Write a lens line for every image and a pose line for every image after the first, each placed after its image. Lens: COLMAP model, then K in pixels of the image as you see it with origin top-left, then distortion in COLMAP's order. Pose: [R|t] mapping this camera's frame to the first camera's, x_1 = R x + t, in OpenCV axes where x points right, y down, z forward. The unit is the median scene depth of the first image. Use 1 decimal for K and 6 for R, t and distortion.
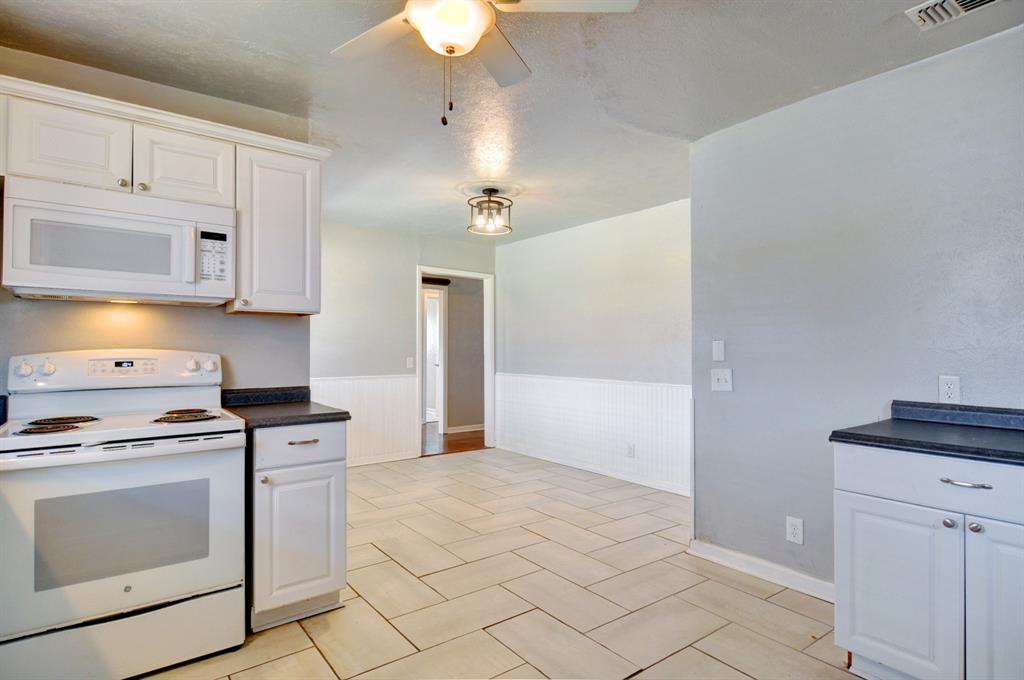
lens RADIAL K [[550.7, 0, 513.3], [0, 550.7, 341.5], [0, 0, 1]] dist [0.027300, -0.012845]
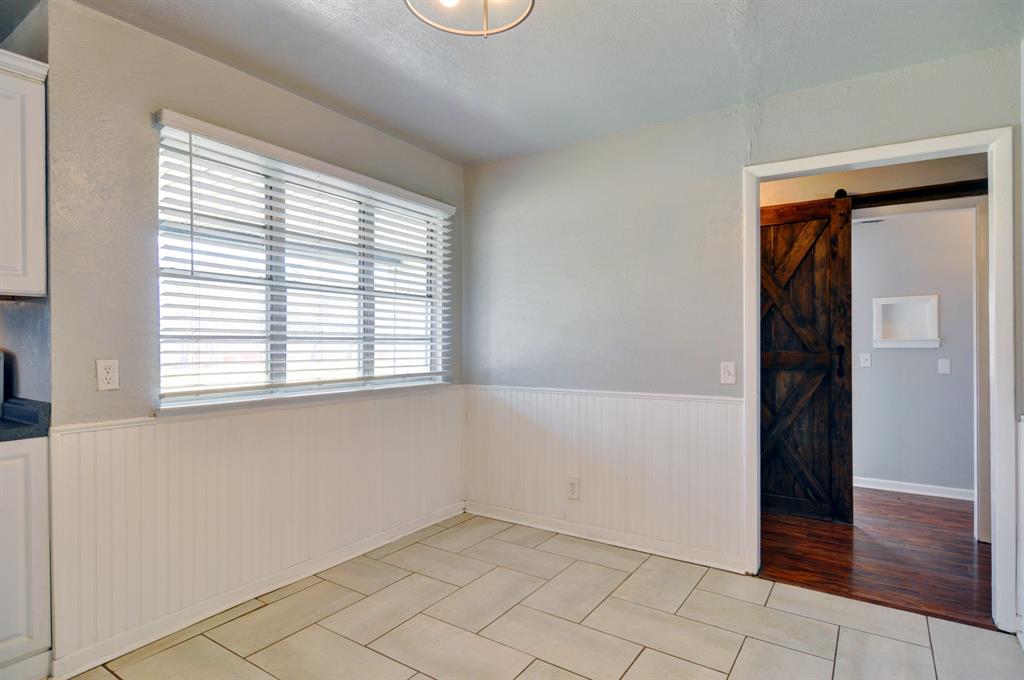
lens RADIAL K [[550.7, 0, 516.0], [0, 550.7, 340.9], [0, 0, 1]] dist [0.027300, -0.012845]
pose [[0.317725, -0.002763, -0.948179, 0.380699], [0.013209, 0.999912, 0.001513, 0.012350], [0.948091, -0.013006, 0.317733, 1.177199]]
